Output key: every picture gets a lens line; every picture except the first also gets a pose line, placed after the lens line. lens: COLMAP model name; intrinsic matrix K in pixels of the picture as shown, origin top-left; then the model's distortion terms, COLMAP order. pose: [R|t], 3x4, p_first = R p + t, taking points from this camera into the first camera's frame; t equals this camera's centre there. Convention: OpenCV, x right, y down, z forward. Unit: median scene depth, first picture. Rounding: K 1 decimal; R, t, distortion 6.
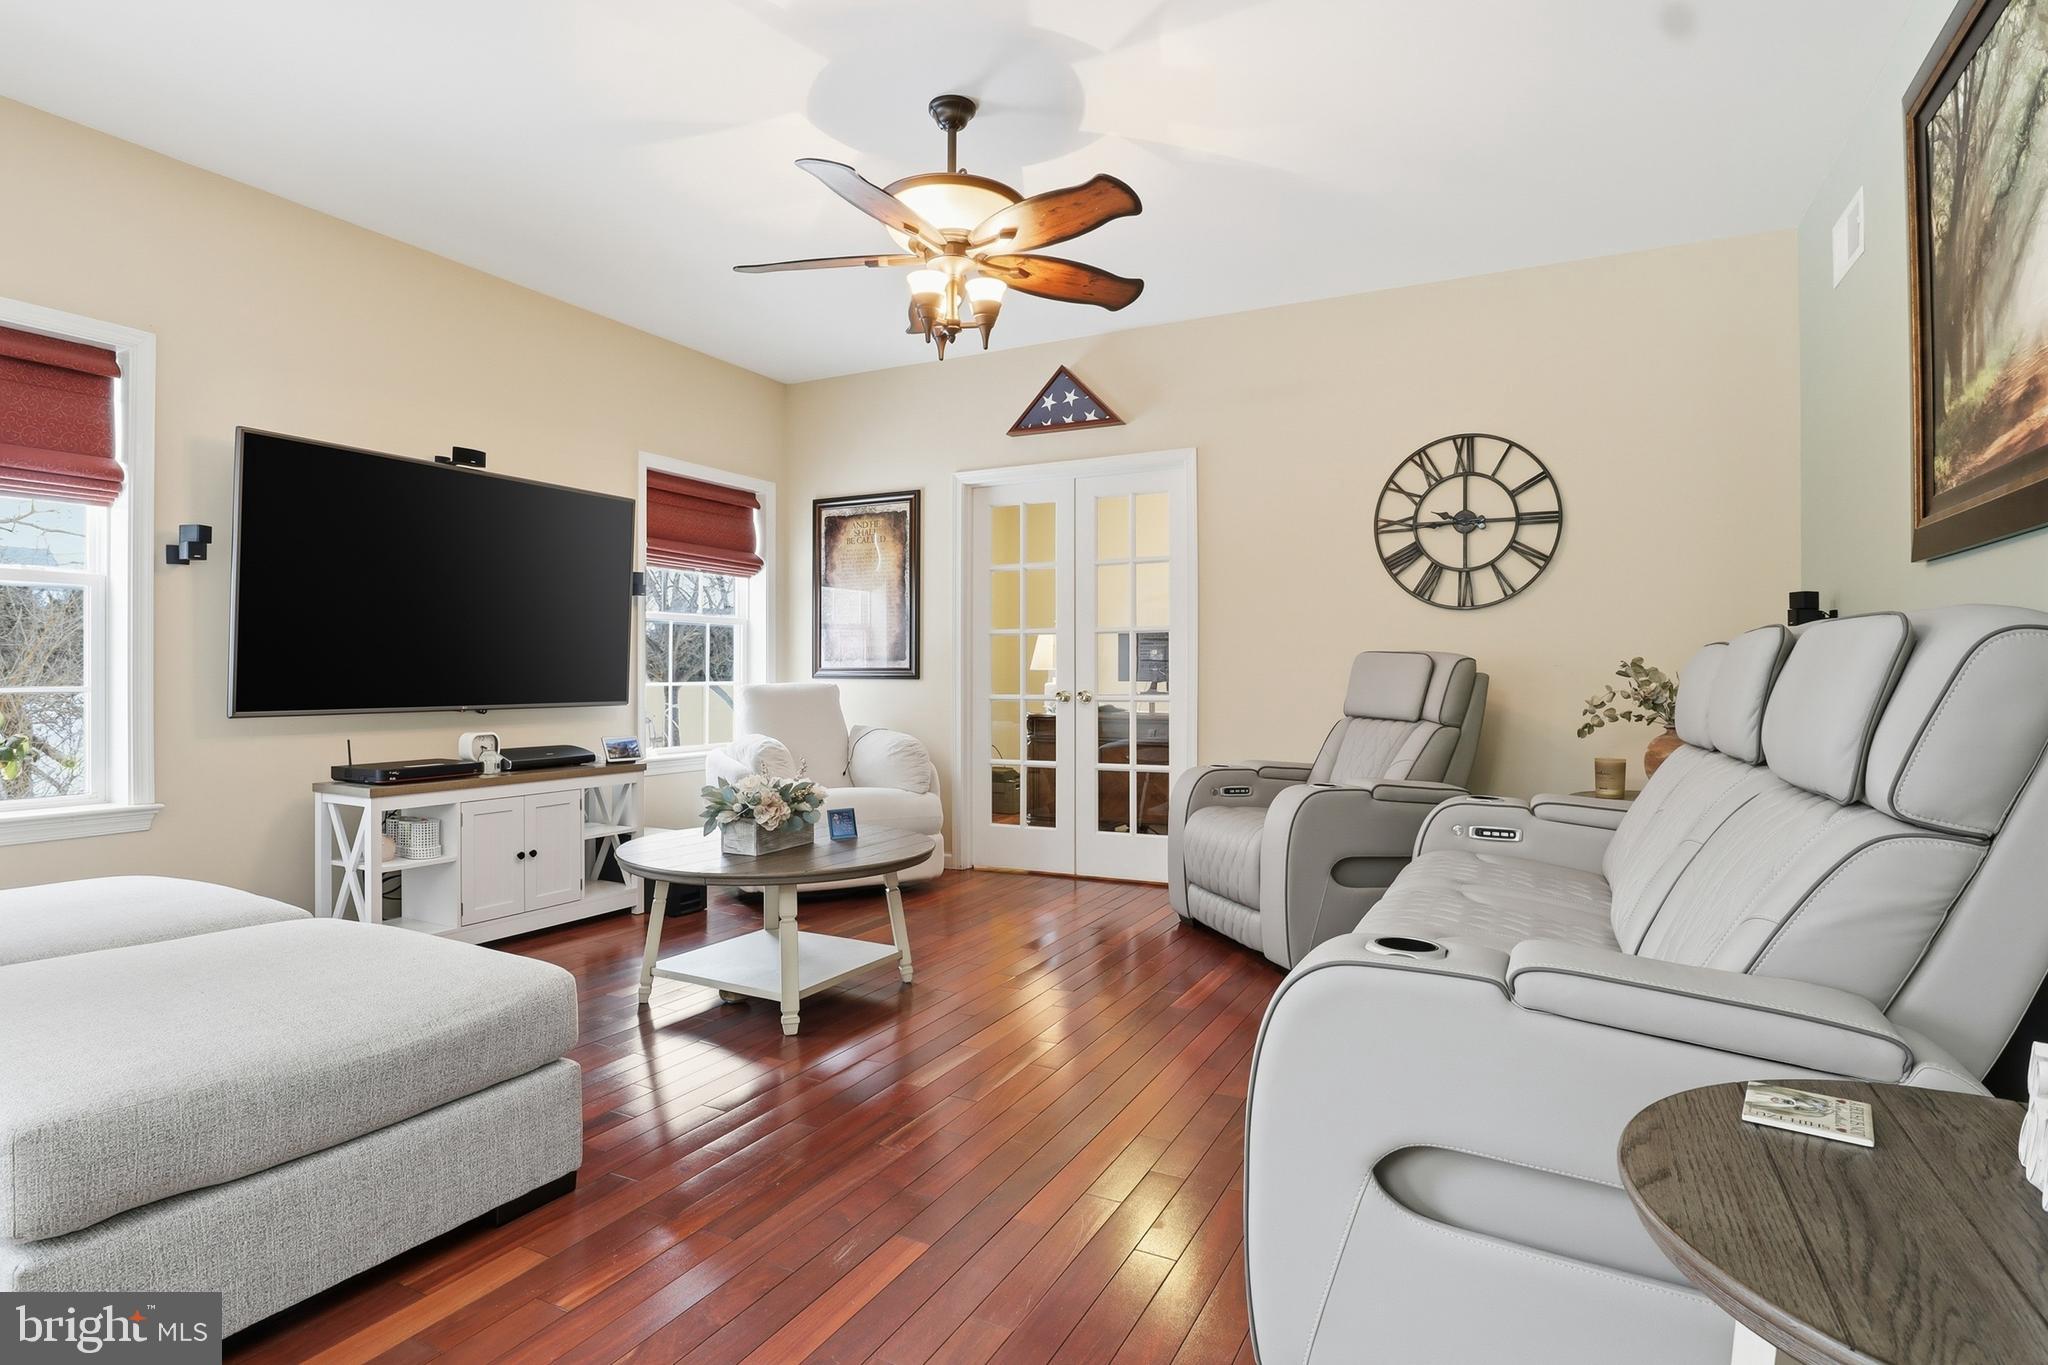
lens RADIAL K [[1052.6, 0, 1019.2], [0, 1052.6, 675.3], [0, 0, 1]] dist [-0.031657, 0.005268]
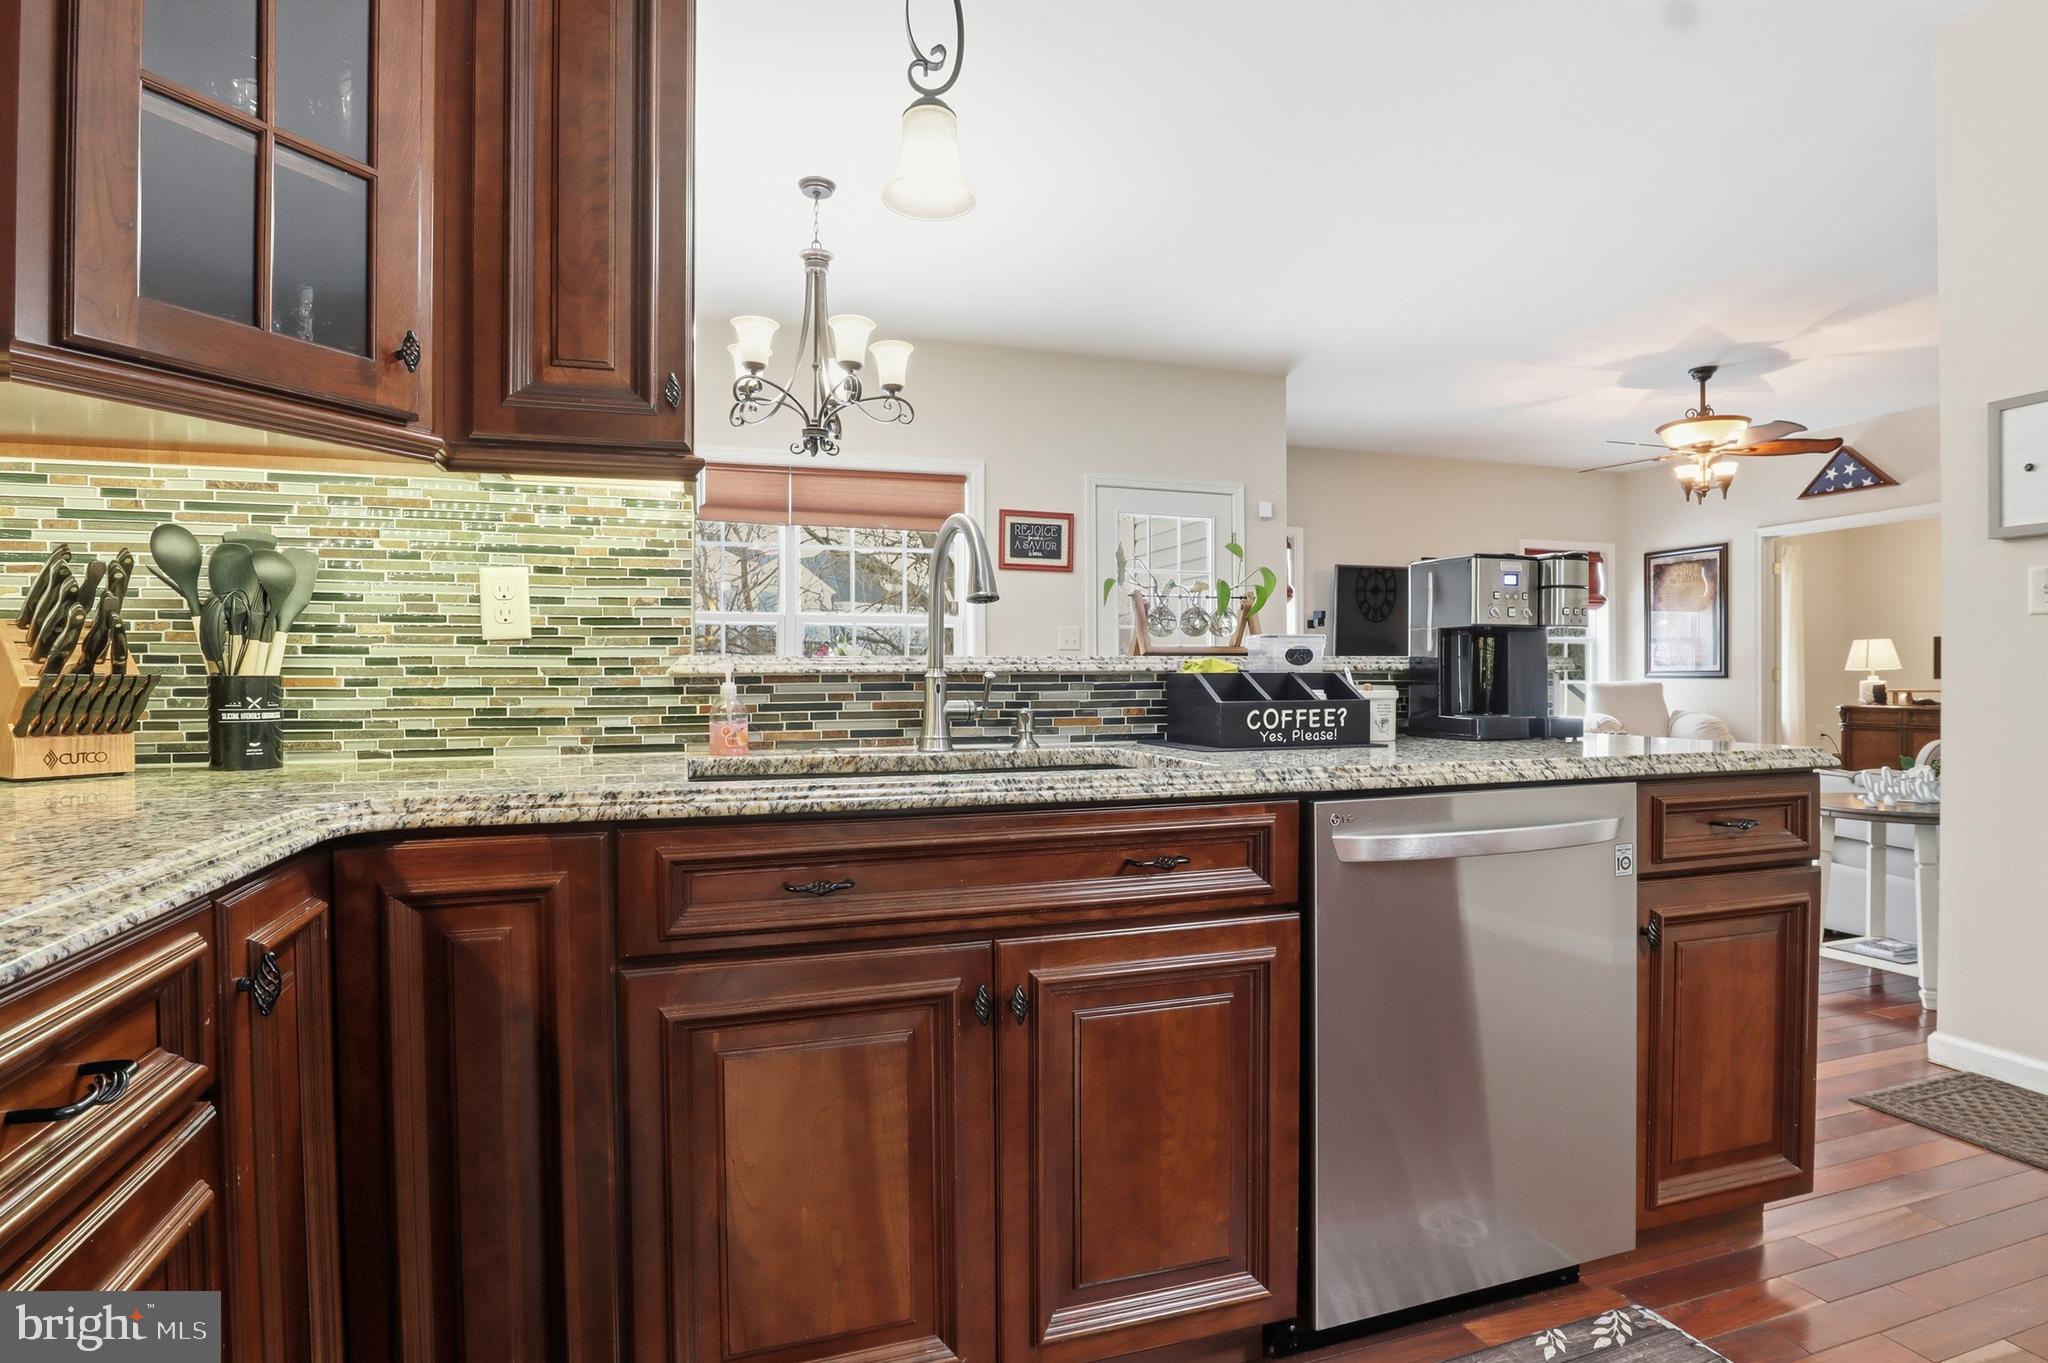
lens RADIAL K [[1052.6, 0, 1016.3], [0, 1052.6, 688.9], [0, 0, 1]] dist [-0.031657, 0.005268]
pose [[0.717468, 0.000136, -0.696591, 0.187309], [0.006612, 0.999954, 0.007005, 0.002625], [0.696560, -0.009632, 0.717434, -0.646944]]
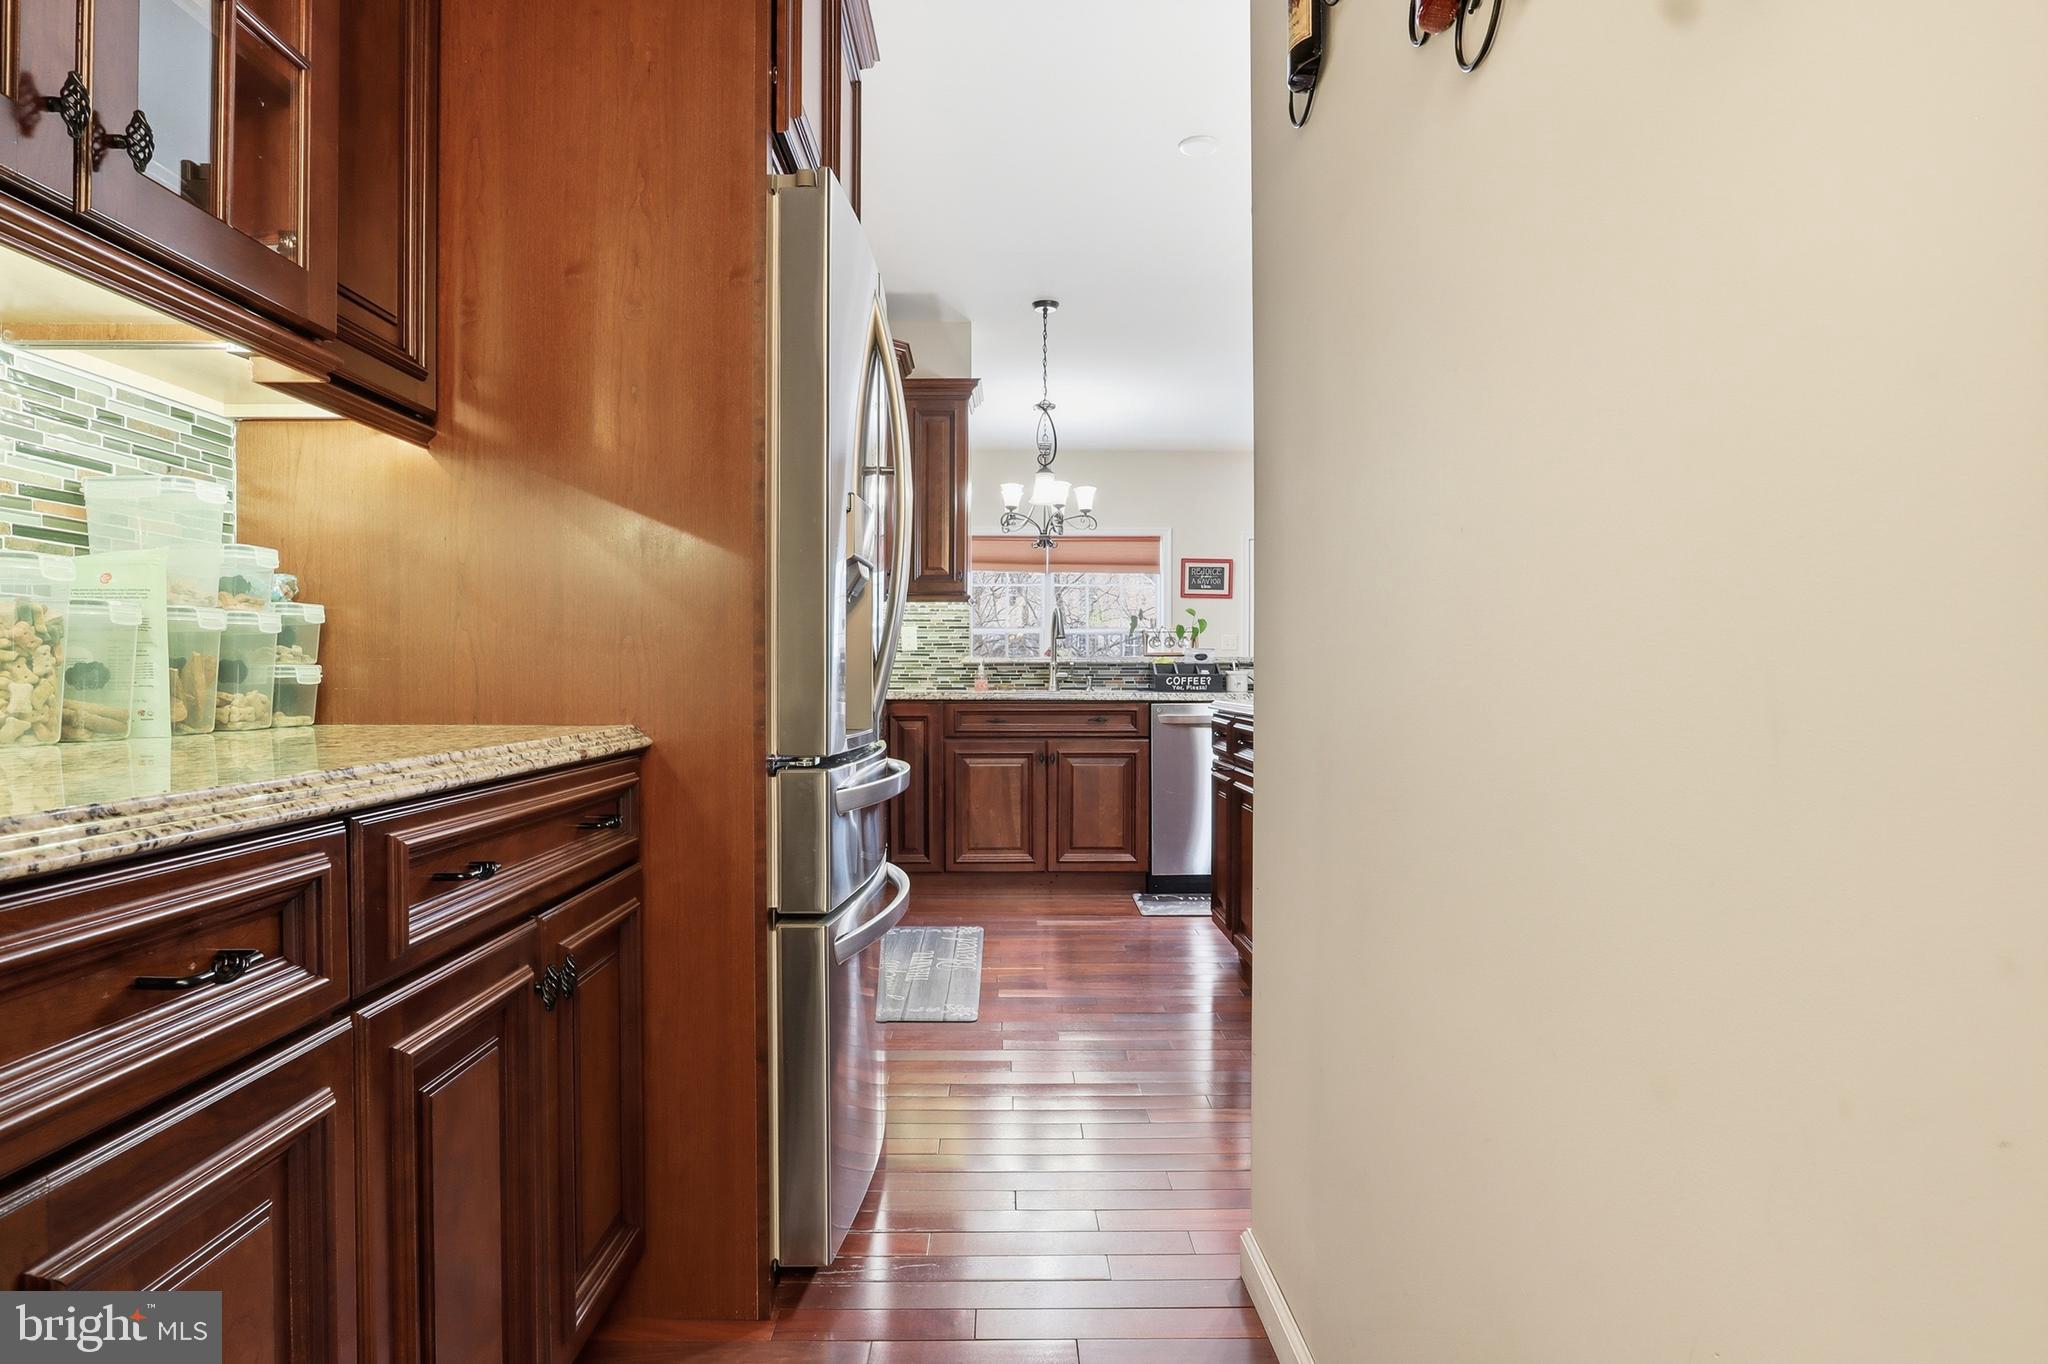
lens RADIAL K [[1075.5, 0, 1017.4], [0, 1075.5, 681.0], [0, 0, 1]] dist [-0.017866, -0.000425]
pose [[0.482893, 0.002356, -0.875676, 2.218240], [-0.000839, 0.999997, 0.002227, 0.042591], [0.875679, -0.000341, 0.482894, -1.593244]]
